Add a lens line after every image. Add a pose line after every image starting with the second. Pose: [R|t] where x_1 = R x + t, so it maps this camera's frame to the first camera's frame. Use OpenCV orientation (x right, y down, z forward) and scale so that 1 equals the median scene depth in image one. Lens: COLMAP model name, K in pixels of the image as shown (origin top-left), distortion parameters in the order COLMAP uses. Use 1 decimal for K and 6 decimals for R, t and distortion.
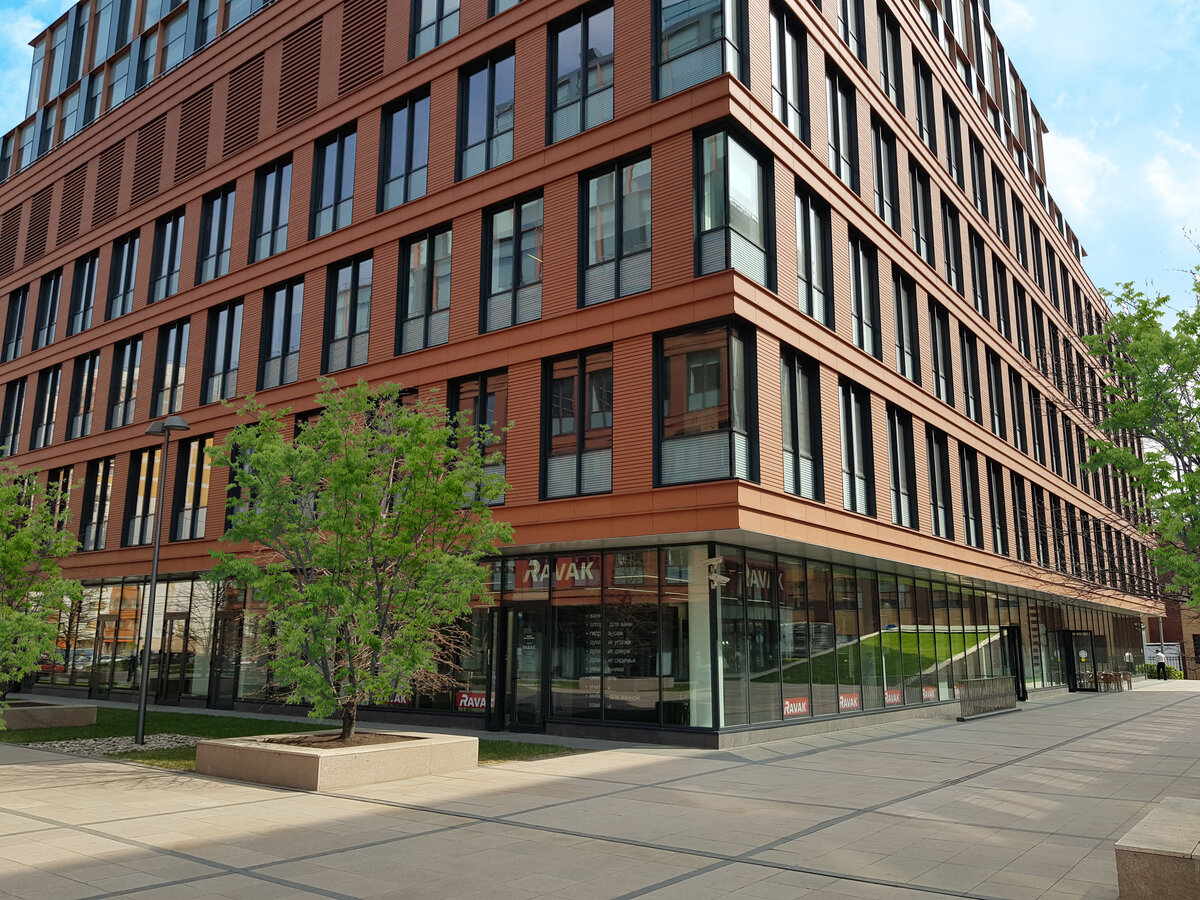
lens RADIAL K [[913.6, 0, 596.3], [0, 913.6, 437.1], [0, 0, 1]] dist [0.054538, -0.089881]
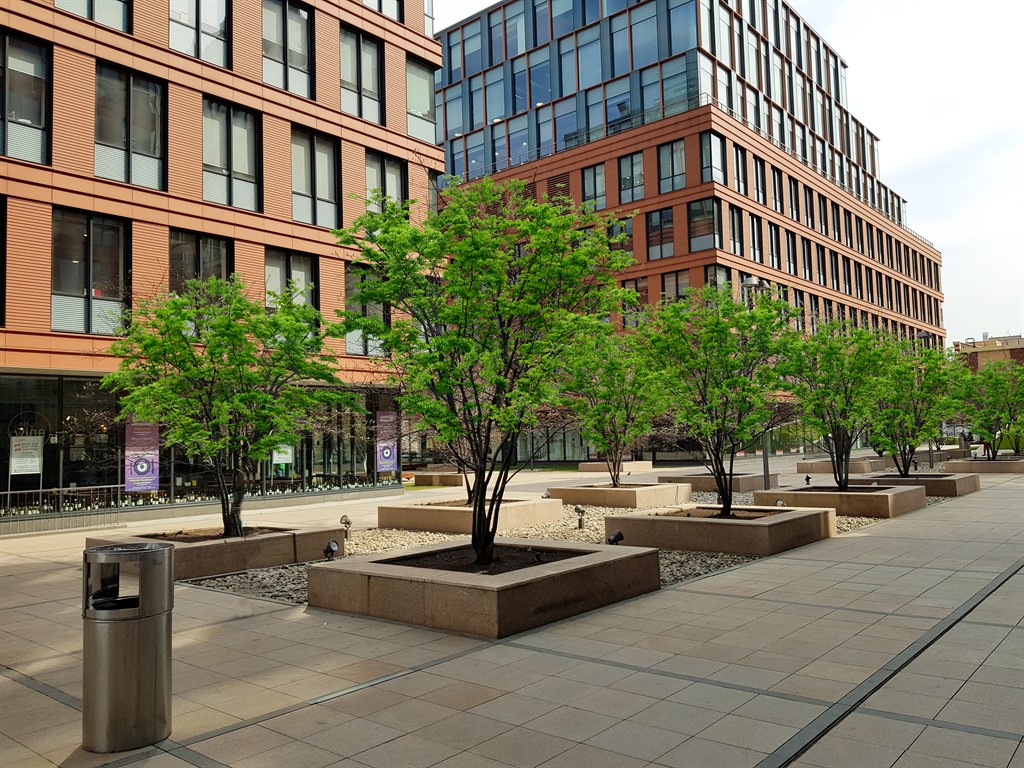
lens RADIAL K [[779.6, 0, 508.8], [0, 779.6, 373.0], [0, 0, 1]] dist [0.054538, -0.089881]
pose [[0.997449, -0.039536, -0.059438, -0.392926], [0.047482, 0.989173, 0.138859, 0.058261], [0.053304, -0.141327, 0.988527, -1.678288]]
